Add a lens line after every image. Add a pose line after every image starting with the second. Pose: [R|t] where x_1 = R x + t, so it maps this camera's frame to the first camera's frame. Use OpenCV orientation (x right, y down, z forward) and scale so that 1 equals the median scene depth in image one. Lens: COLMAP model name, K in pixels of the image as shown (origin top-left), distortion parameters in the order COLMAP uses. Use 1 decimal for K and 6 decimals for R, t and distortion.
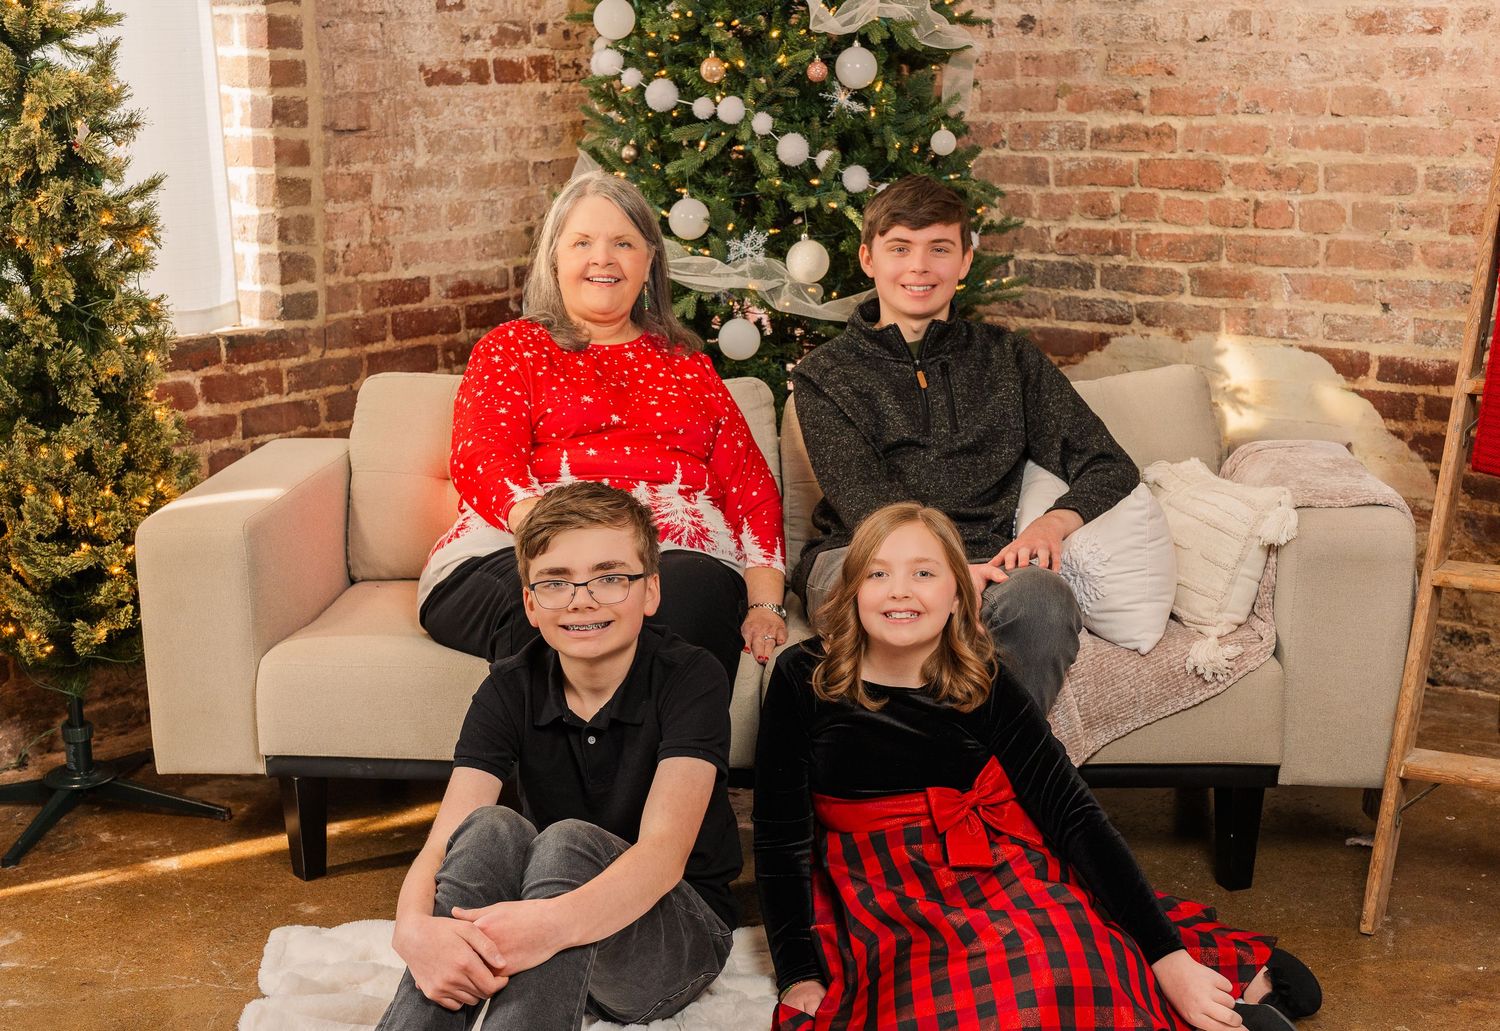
lens RADIAL K [[2256.2, 0, 763.0], [0, 2256.2, 455.3], [0, 0, 1]] dist [0.047594, 0.000000]
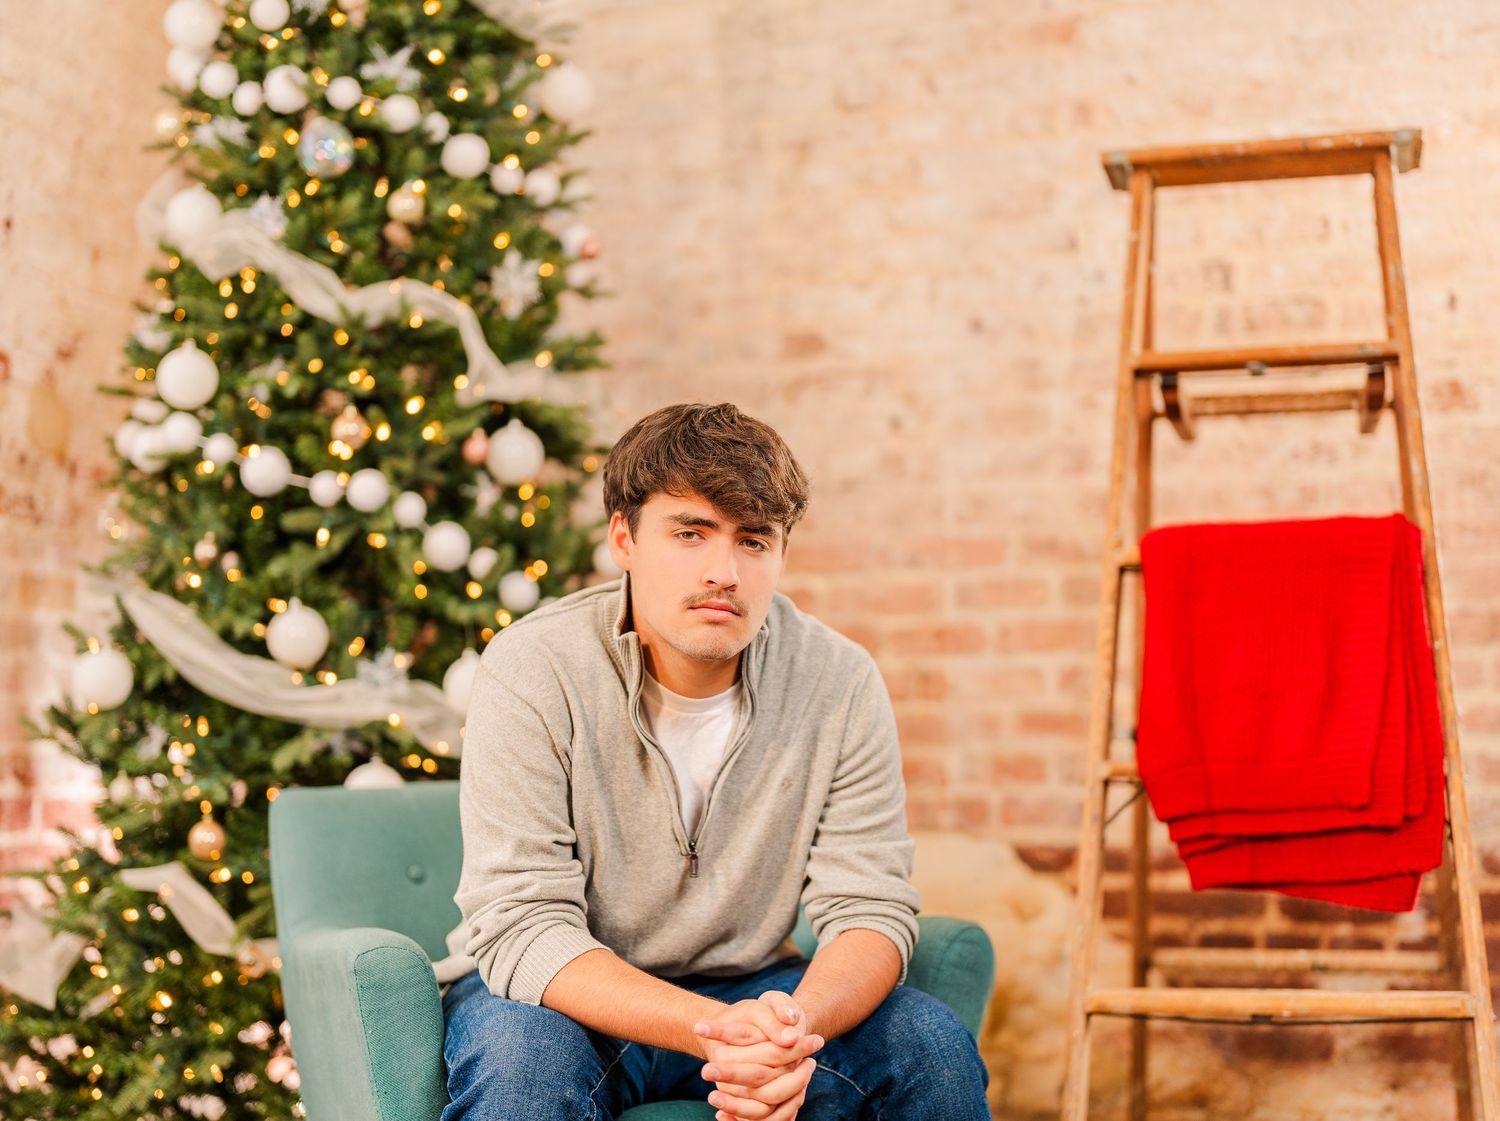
lens RADIAL K [[2344.0, 0, 783.7], [0, 2344.0, 516.8], [0, 0, 1]] dist [0.029315, 0.000000]
pose [[0.924173, 0.053194, 0.378252, -0.161322], [0.058894, 0.958571, -0.278699, 0.072459], [-0.377406, 0.279844, 0.882753, 0.233634]]
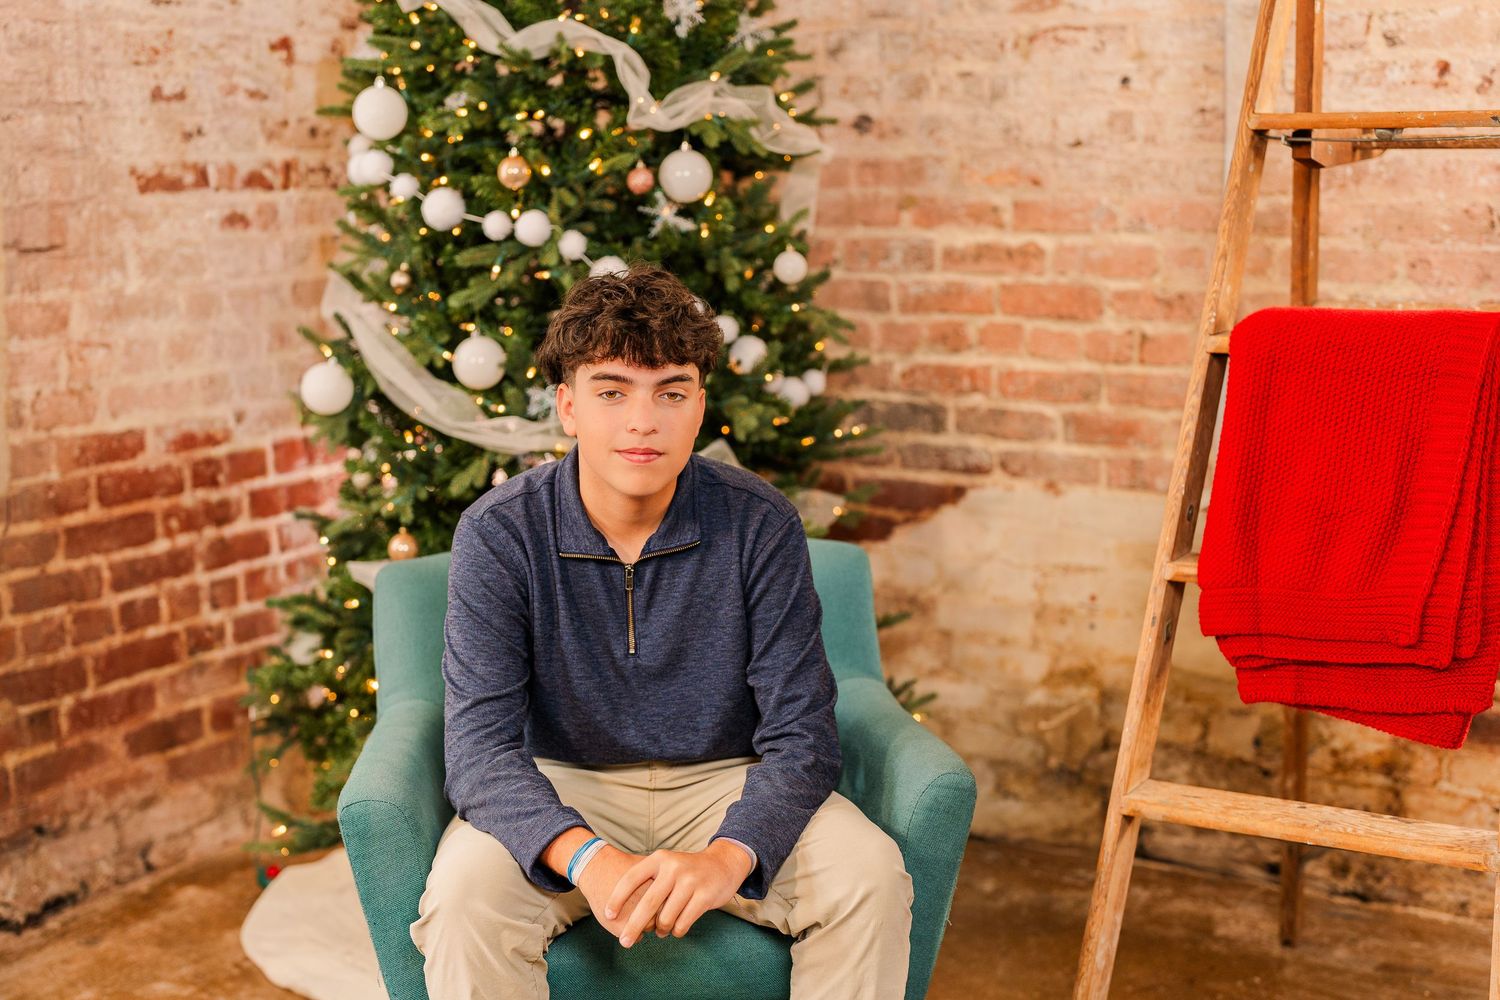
lens RADIAL K [[2135.2, 0, 762.2], [0, 2135.2, 467.5], [0, 0, 1]] dist [0.040327, 0.000000]
pose [[0.991522, -0.012770, 0.129307, -0.028871], [0.016664, 0.999438, -0.029071, -0.040558], [-0.128864, 0.030979, 0.991178, 0.219942]]
